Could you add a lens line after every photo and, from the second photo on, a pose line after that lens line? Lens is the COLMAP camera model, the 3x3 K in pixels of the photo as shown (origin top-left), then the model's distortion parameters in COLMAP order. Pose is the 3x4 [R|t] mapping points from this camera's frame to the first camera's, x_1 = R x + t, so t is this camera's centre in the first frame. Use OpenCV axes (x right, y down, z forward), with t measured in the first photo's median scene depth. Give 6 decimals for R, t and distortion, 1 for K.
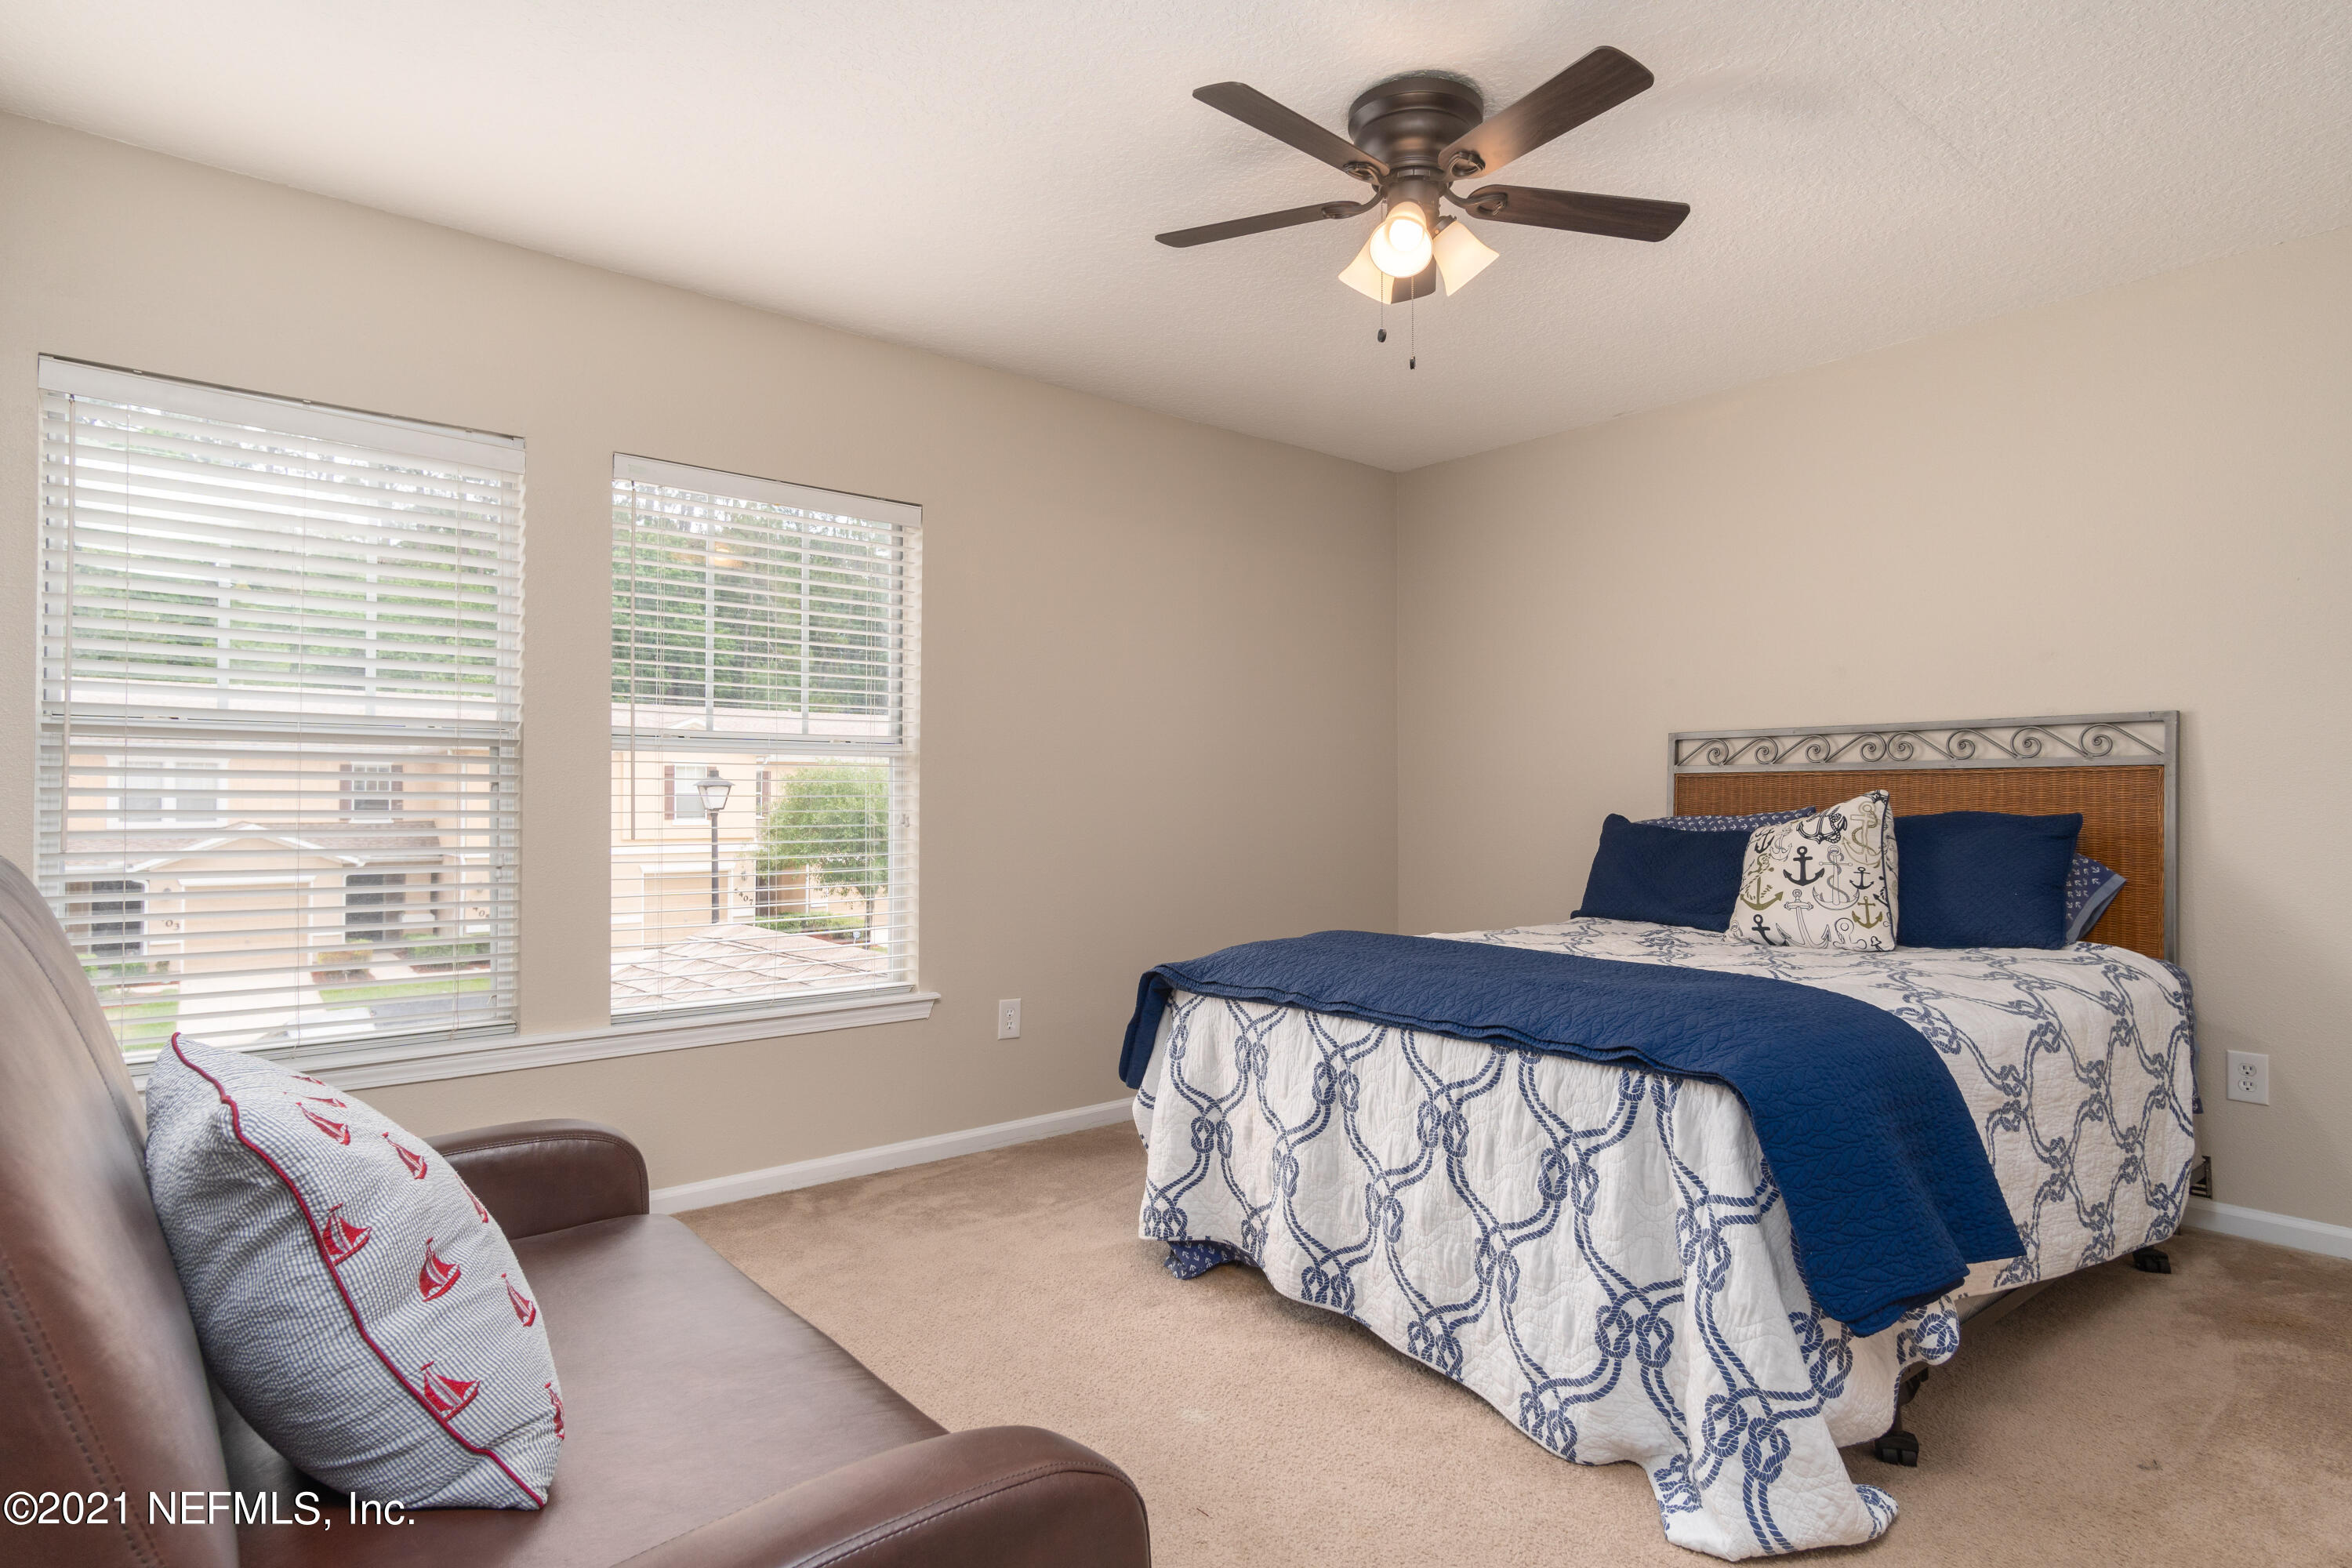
lens RADIAL K [[1252.7, 0, 1186.0], [0, 1252.7, 779.5], [0, 0, 1]] dist [0.003996, 0.001273]
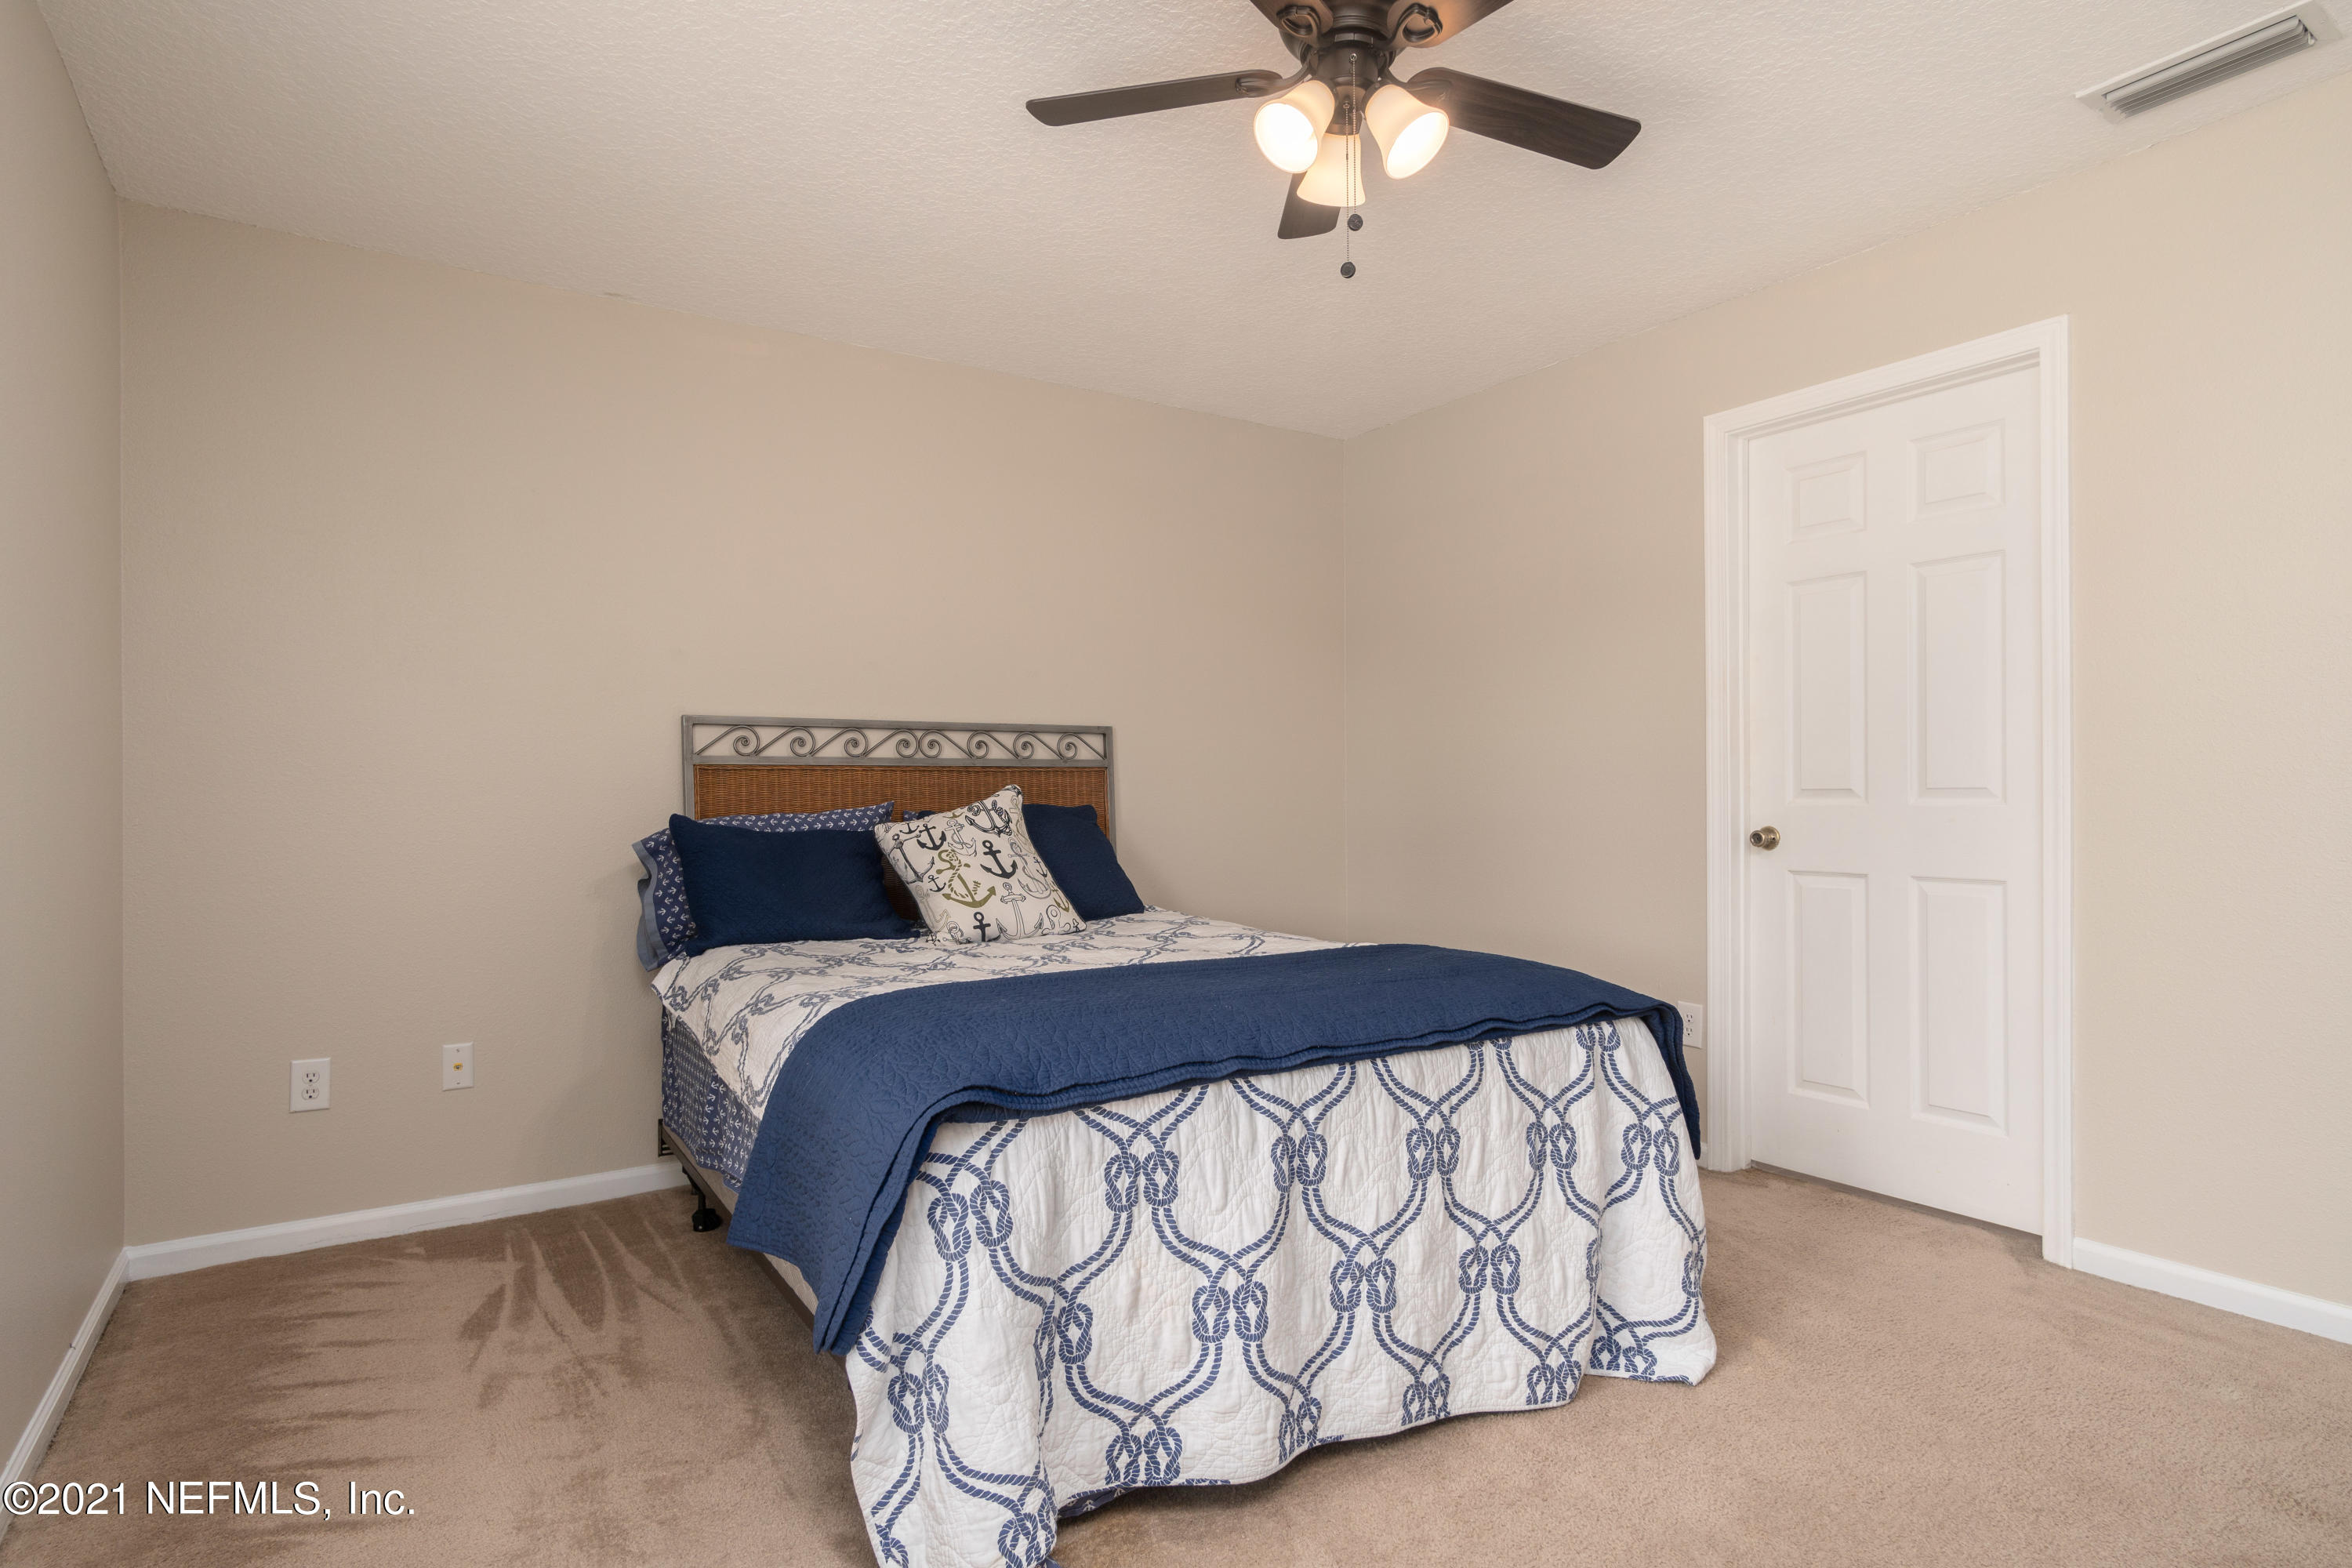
lens RADIAL K [[1252.7, 0, 1185.0], [0, 1252.7, 800.8], [0, 0, 1]] dist [0.003996, 0.001273]
pose [[0.119959, -0.005235, 0.992765, -0.616469], [-0.007126, 0.999956, 0.006134, 0.019172], [-0.992753, -0.007810, 0.119916, 0.929719]]
